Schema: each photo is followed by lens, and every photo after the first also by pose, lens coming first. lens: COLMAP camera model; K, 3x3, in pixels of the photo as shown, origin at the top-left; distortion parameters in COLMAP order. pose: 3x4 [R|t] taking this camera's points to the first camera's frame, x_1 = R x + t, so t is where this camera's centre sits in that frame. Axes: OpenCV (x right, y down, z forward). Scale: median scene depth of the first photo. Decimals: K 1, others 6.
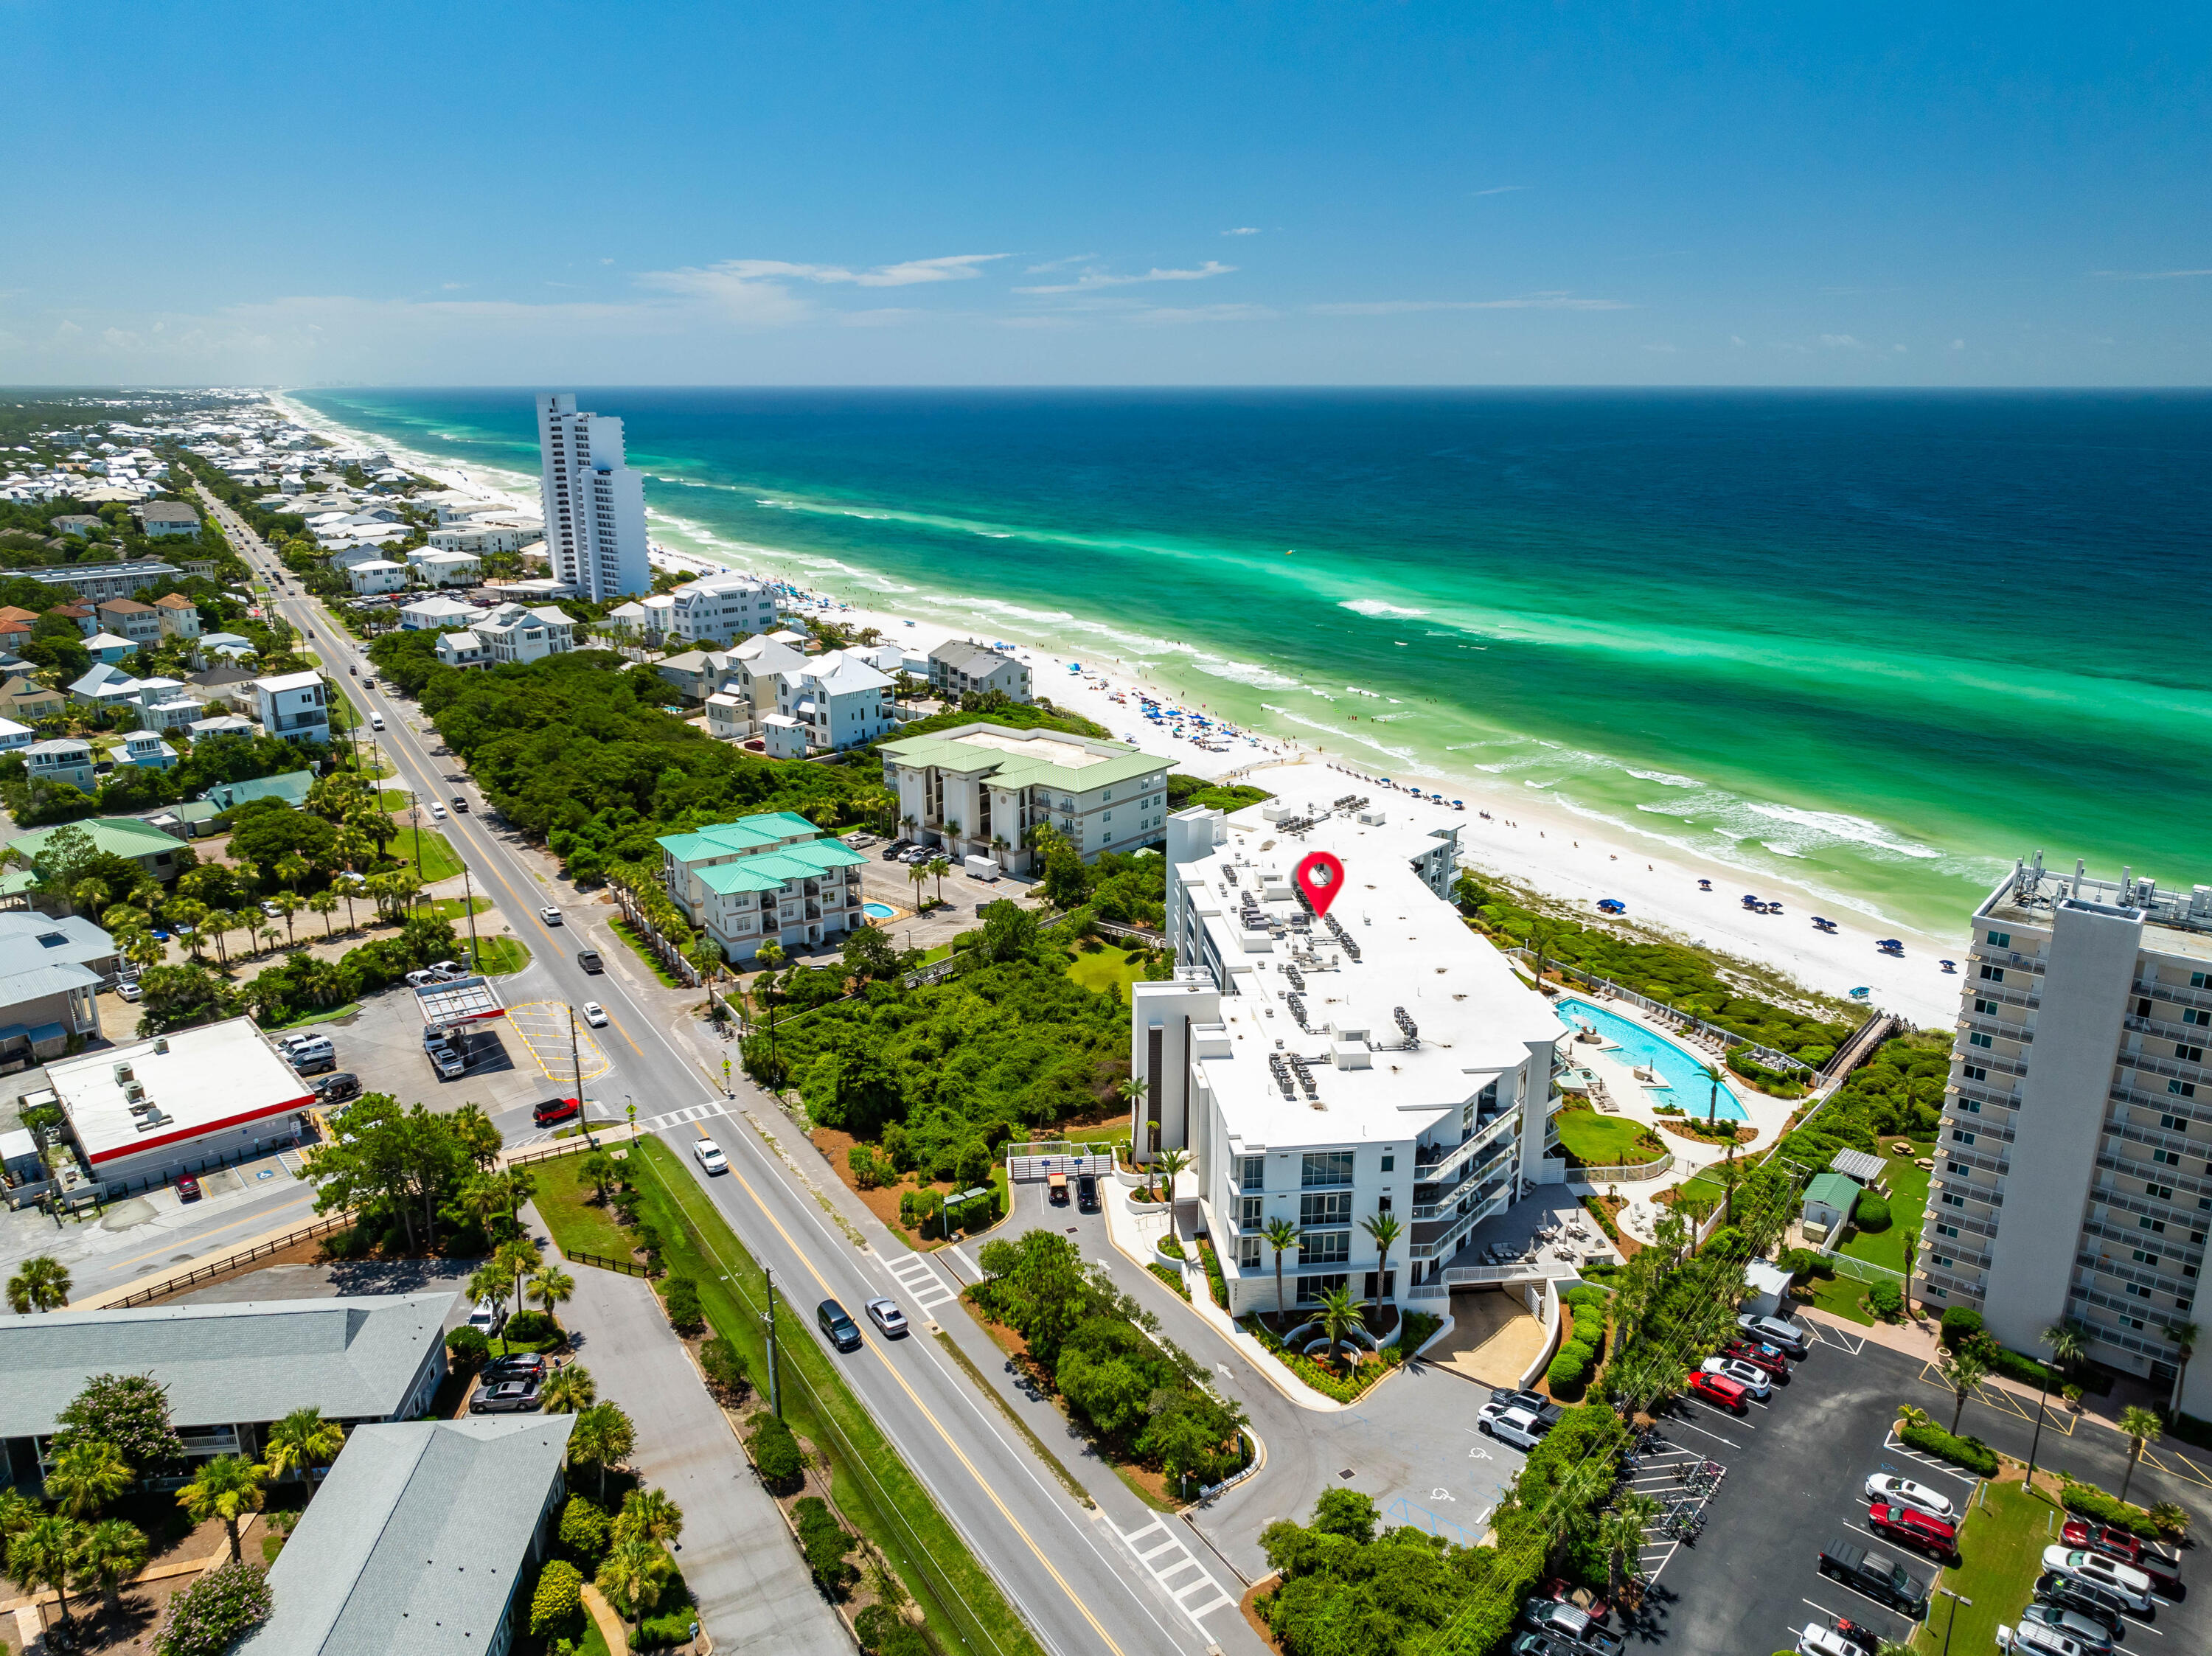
lens RADIAL K [[1535.5, 0, 1106.0], [0, 1535.5, 828.0], [0, 0, 1]] dist [0.002281, -0.002913]
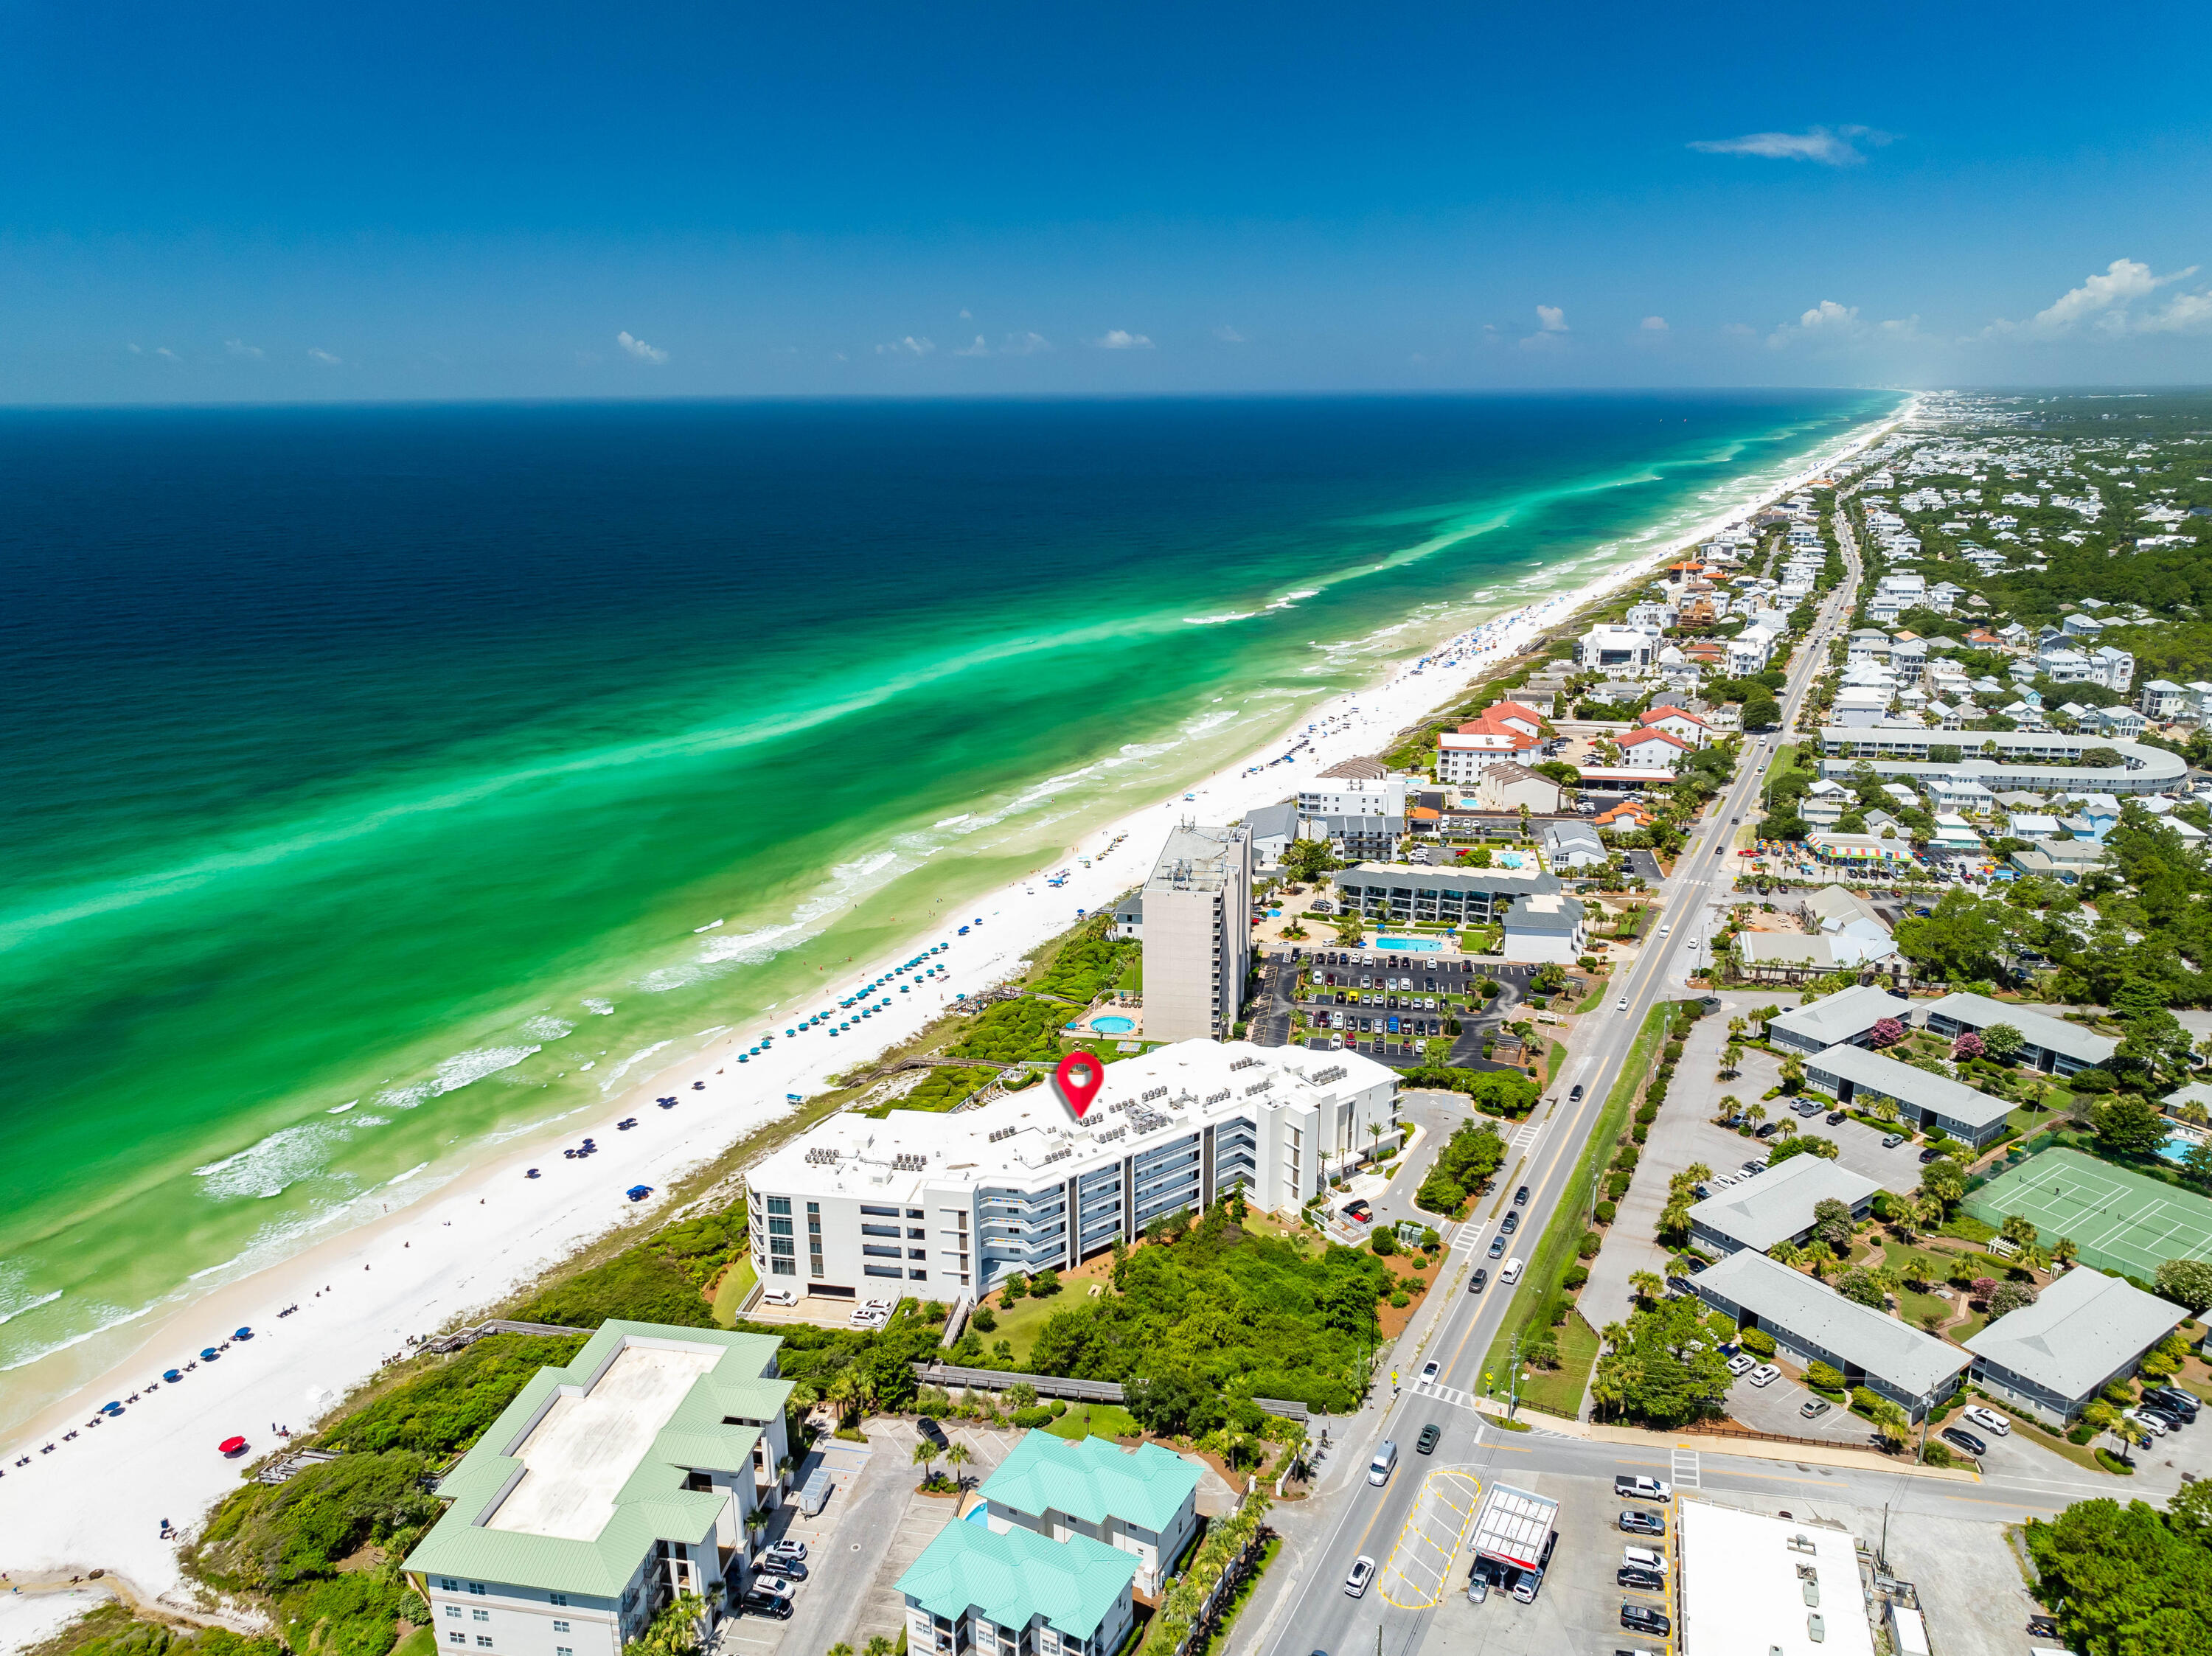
lens RADIAL K [[1535.5, 0, 1106.0], [0, 1535.5, 828.0], [0, 0, 1]] dist [0.002281, -0.002913]
pose [[-0.499633, -0.236724, 0.833264, -1.158802], [0.253872, 0.879680, 0.402135, -0.879510], [-0.828200, 0.412462, -0.379420, 1.594401]]
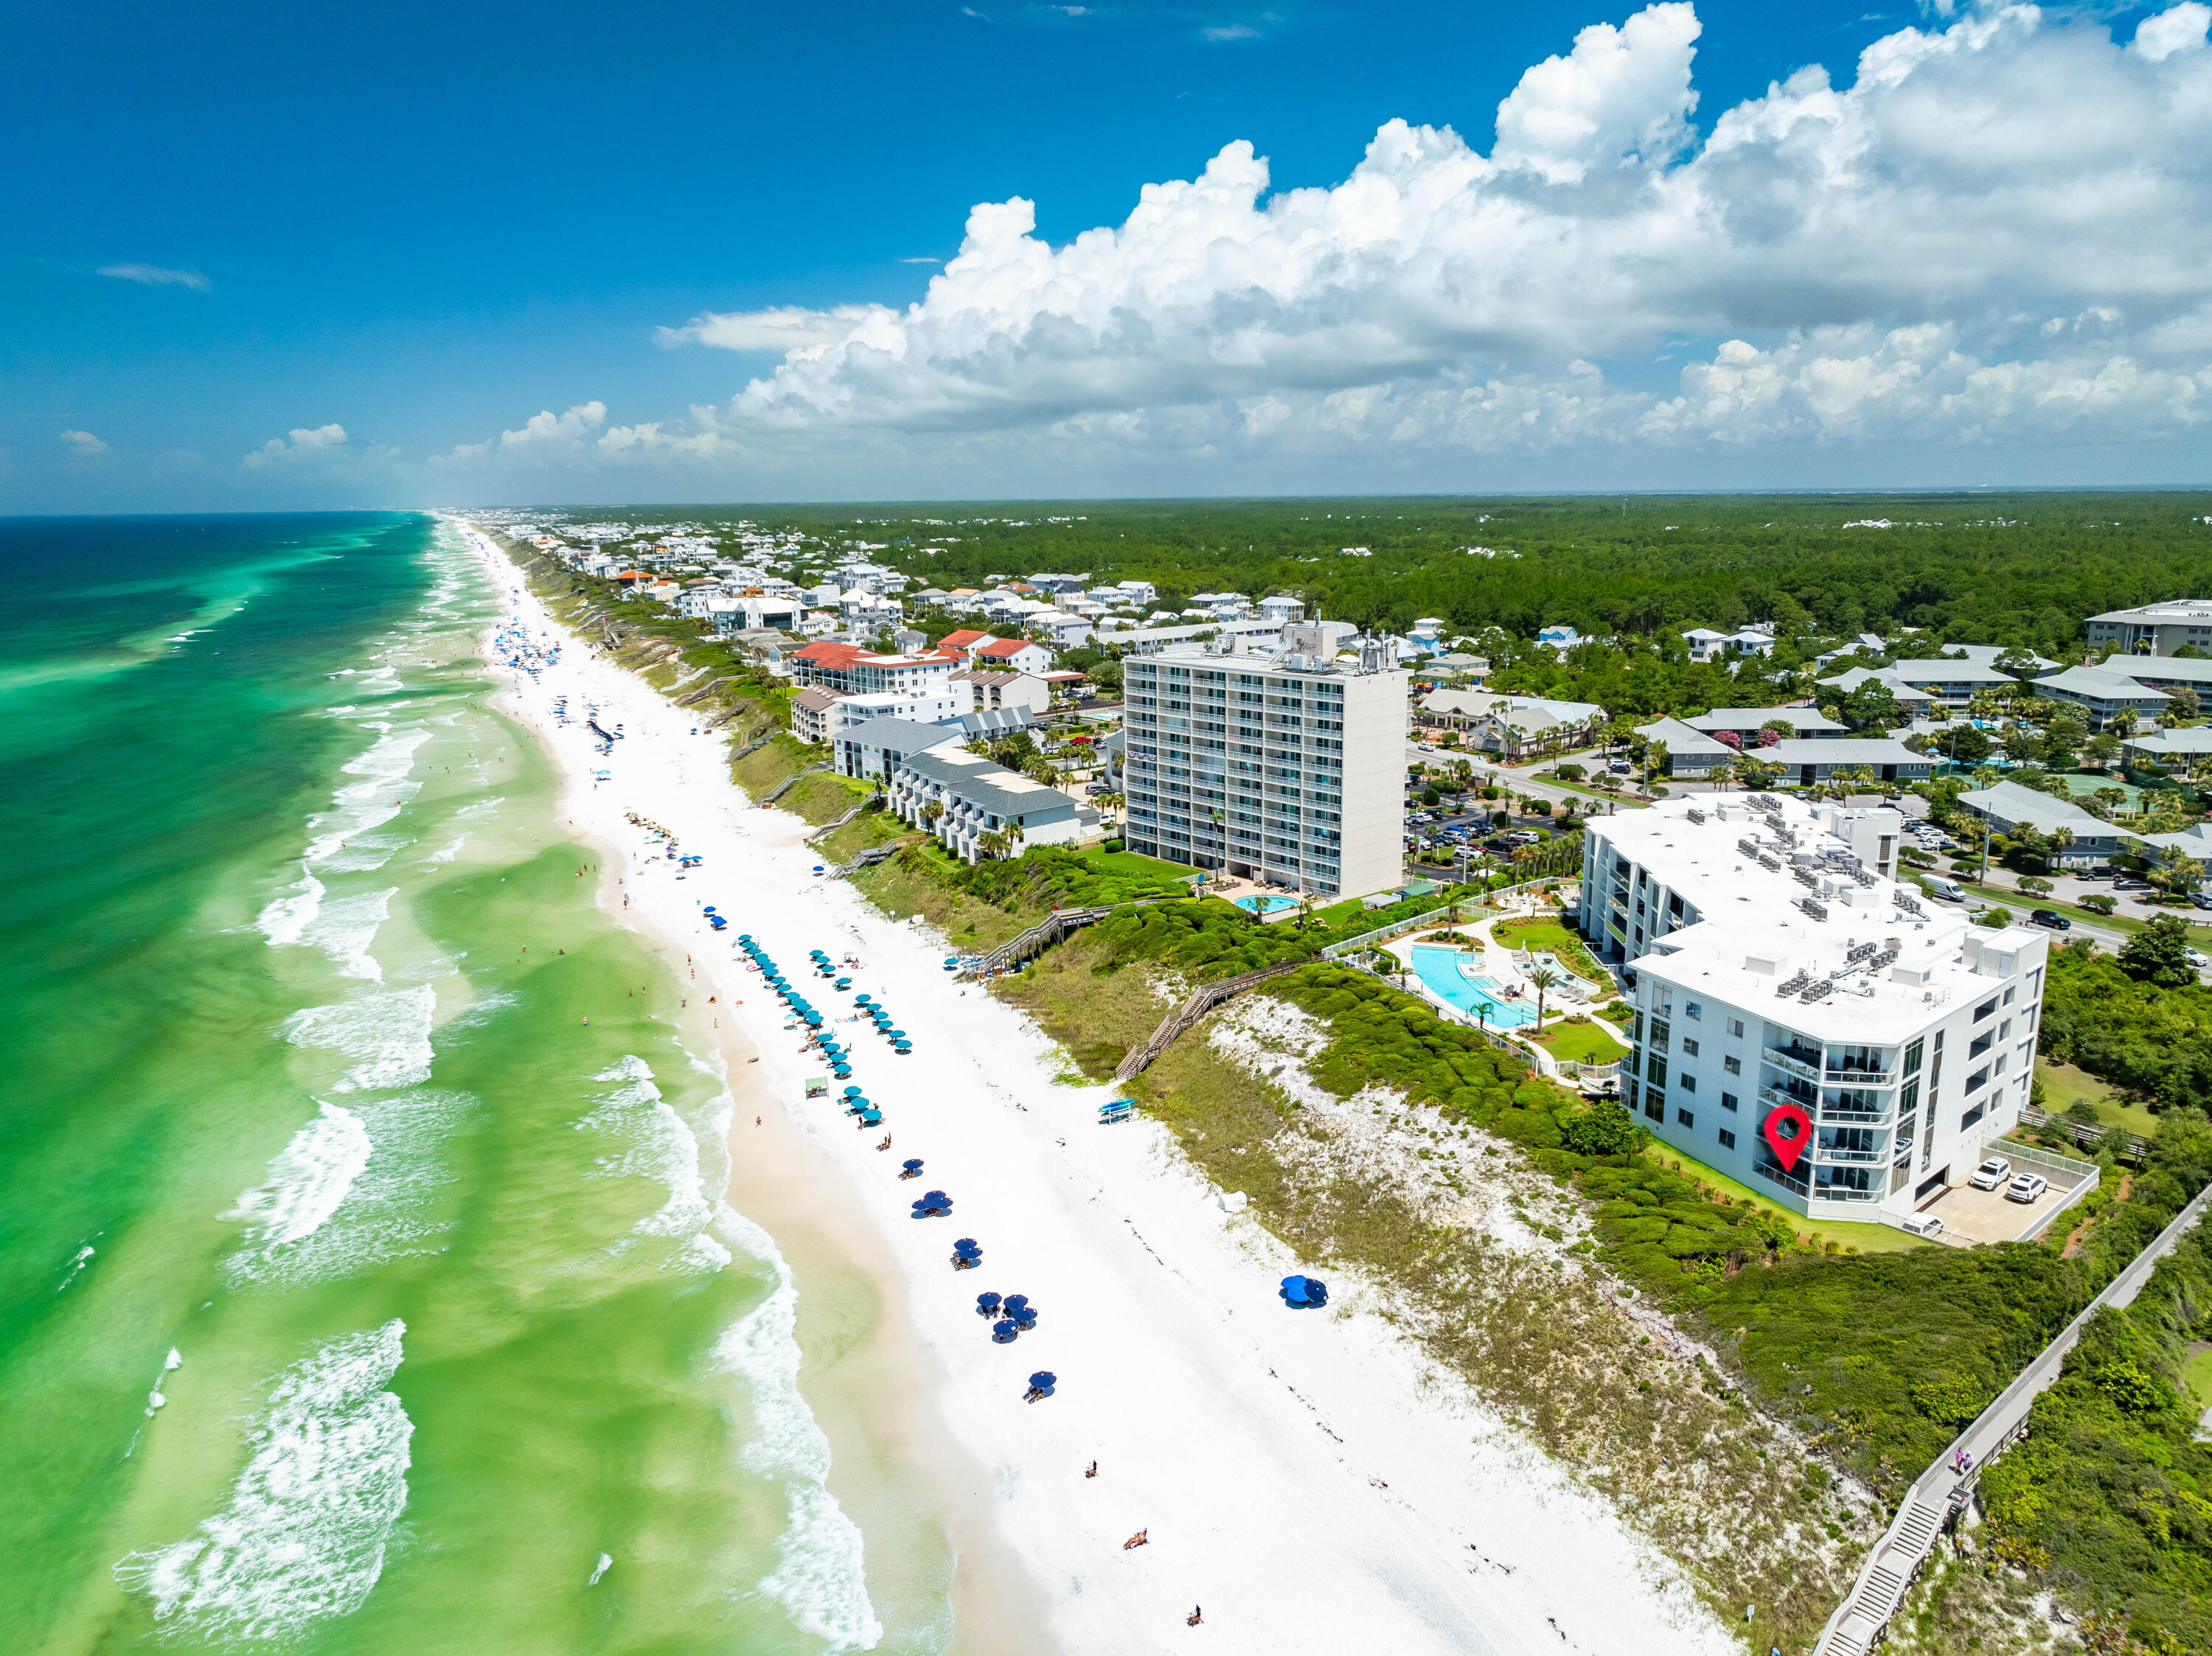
lens RADIAL K [[1581.0, 0, 1108.0], [0, 1581.0, 761.7], [0, 0, 1]] dist [0.008209, 0.004902]
pose [[-0.989255, -0.015907, 0.145335, 0.492634], [0.049497, 0.898924, 0.435300, -0.569756], [-0.137569, 0.437816, -0.888477, 2.204387]]
